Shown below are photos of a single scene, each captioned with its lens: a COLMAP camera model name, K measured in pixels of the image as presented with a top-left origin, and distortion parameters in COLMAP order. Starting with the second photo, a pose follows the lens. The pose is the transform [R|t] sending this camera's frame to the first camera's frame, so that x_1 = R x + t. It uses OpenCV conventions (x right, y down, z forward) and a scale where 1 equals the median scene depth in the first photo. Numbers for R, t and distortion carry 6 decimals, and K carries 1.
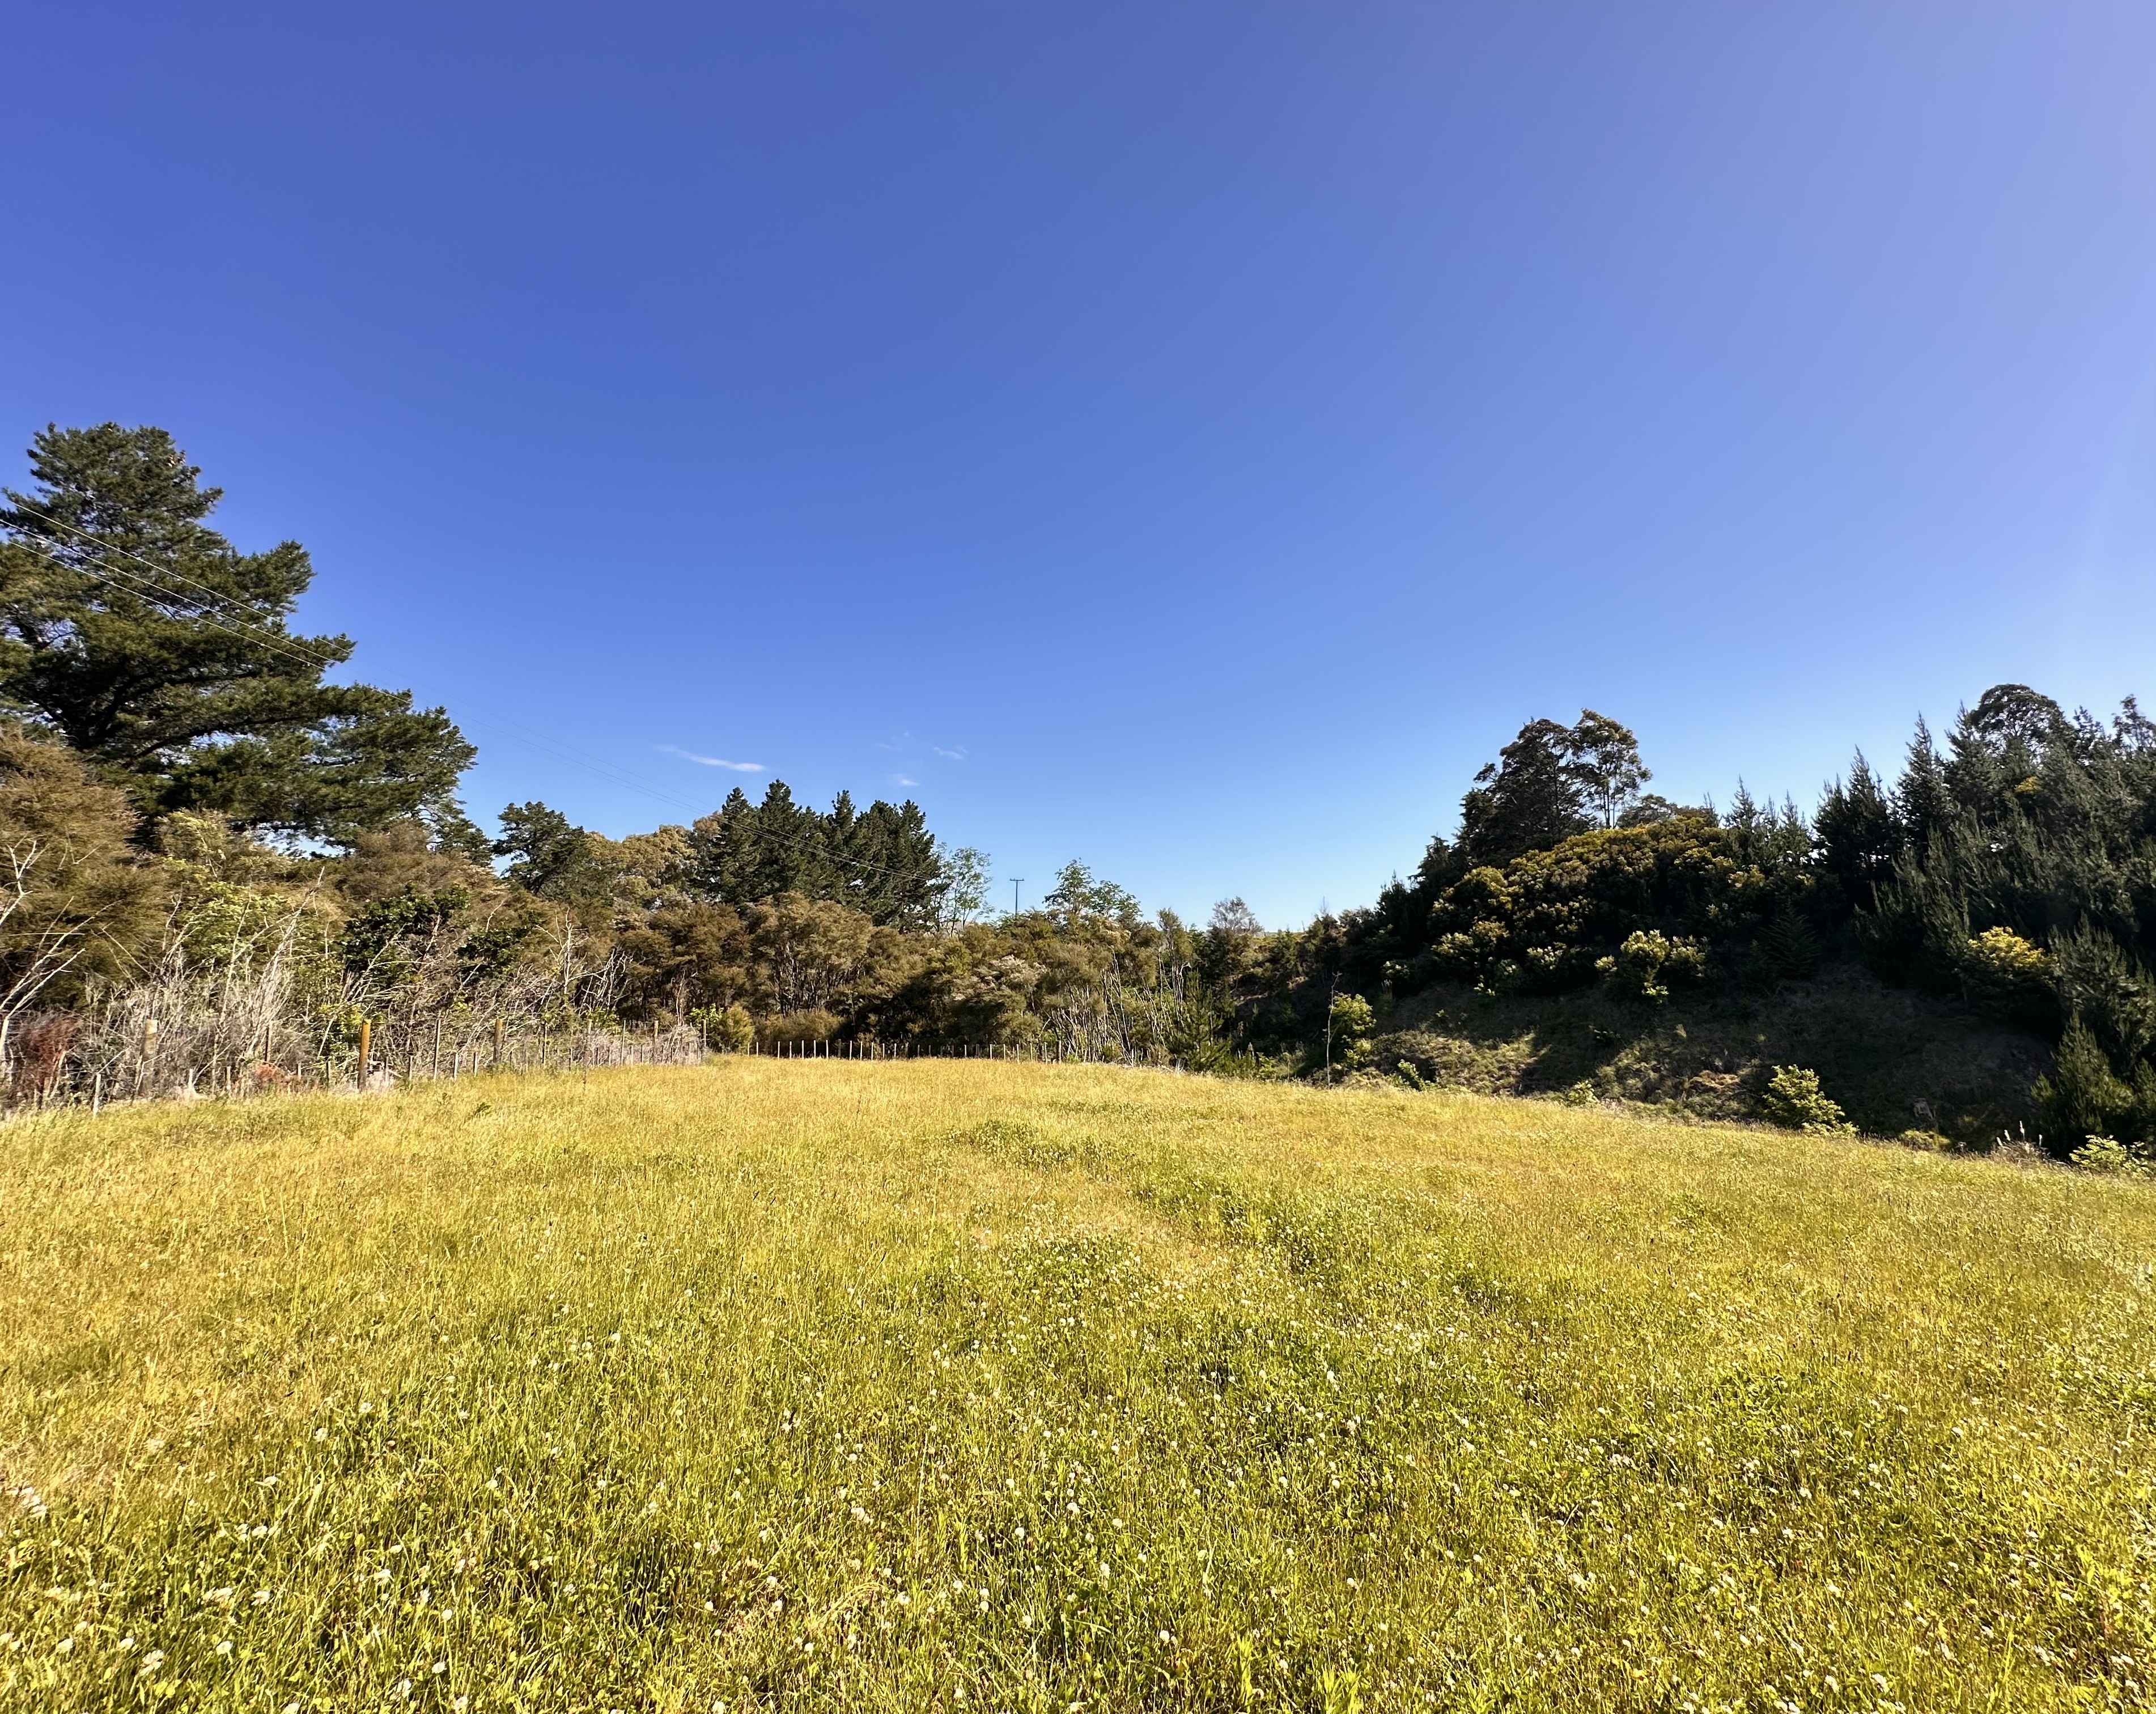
lens RADIAL K [[967.0, 0, 1128.0], [0, 967.0, 836.1], [0, 0, 1]] dist [-0.003945, 0.000677]
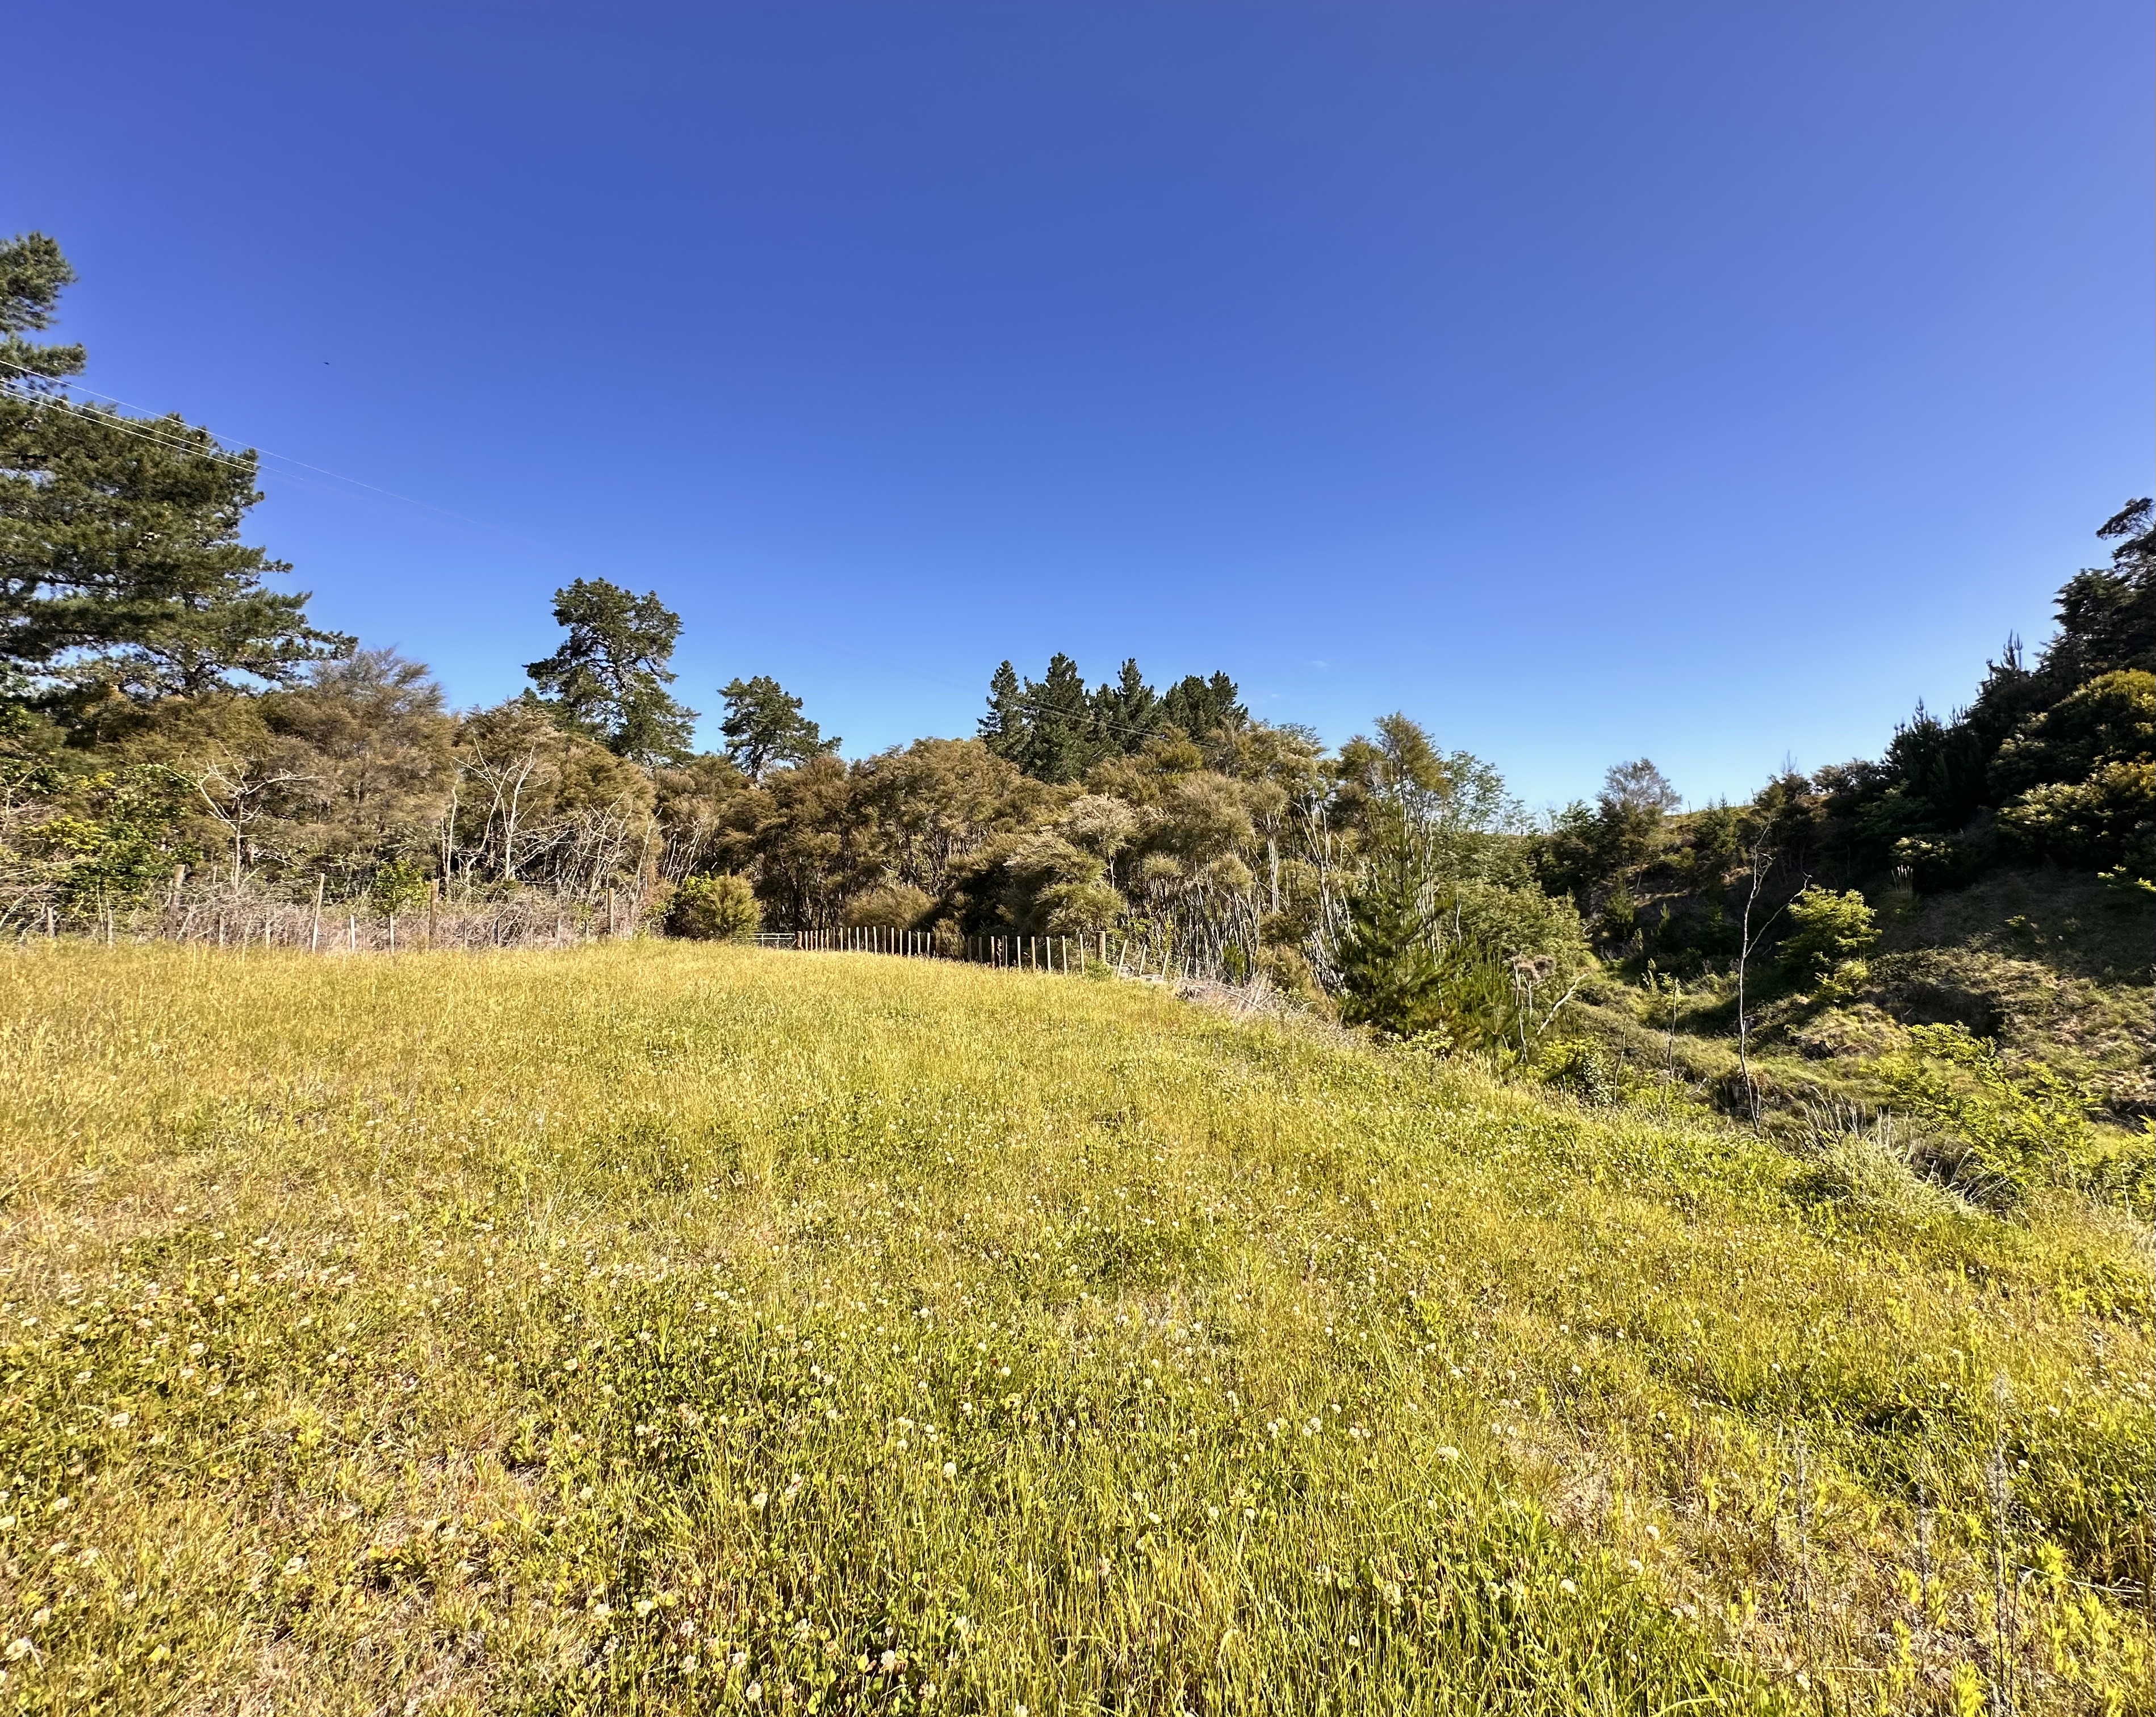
lens RADIAL K [[967.0, 0, 1092.6], [0, 967.0, 845.5], [0, 0, 1]] dist [-0.003945, 0.000677]
pose [[0.904270, -0.011538, -0.426804, 0.067896], [0.056124, 0.994173, 0.092035, 0.053208], [0.423255, -0.107179, 0.899649, 0.243436]]
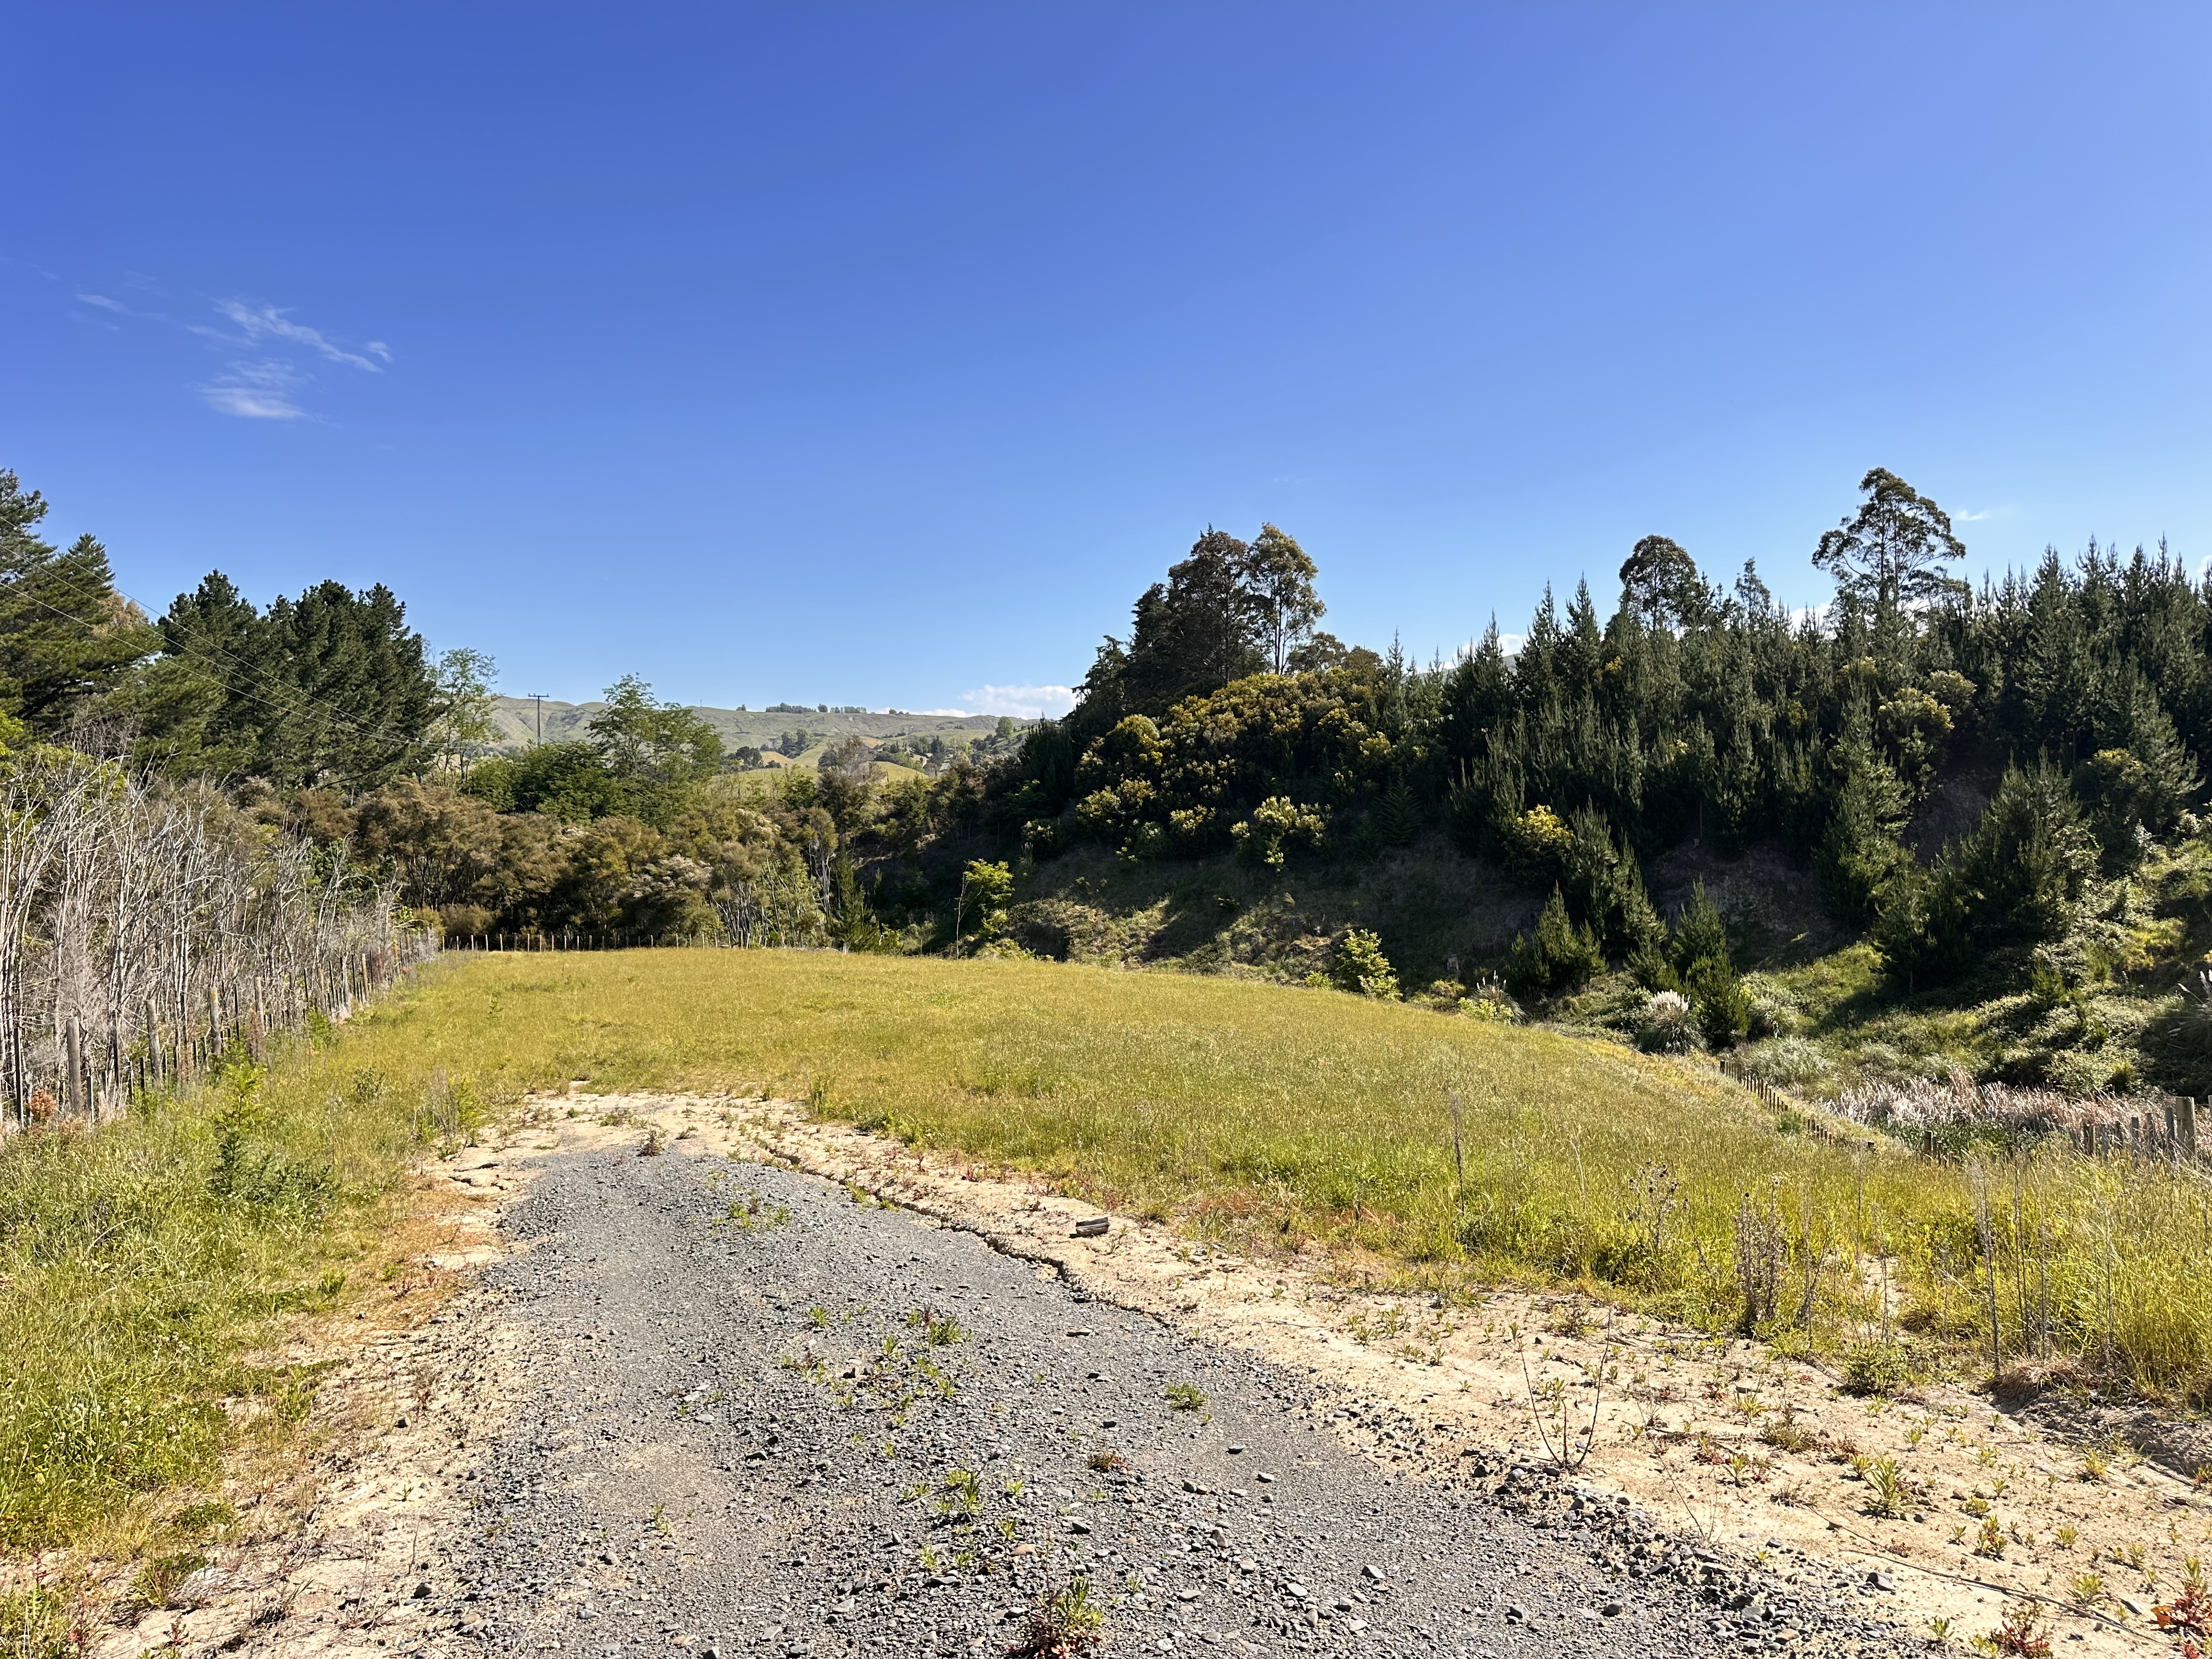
lens RADIAL K [[1620.2, 0, 1106.3], [0, 1620.2, 818.9], [0, 0, 1]] dist [0.072379, -0.002752]
pose [[0.959066, -0.008071, 0.283068, -0.096283], [-0.038395, 0.986657, 0.158220, -0.124676], [-0.280568, -0.162612, 0.945959, -0.483540]]
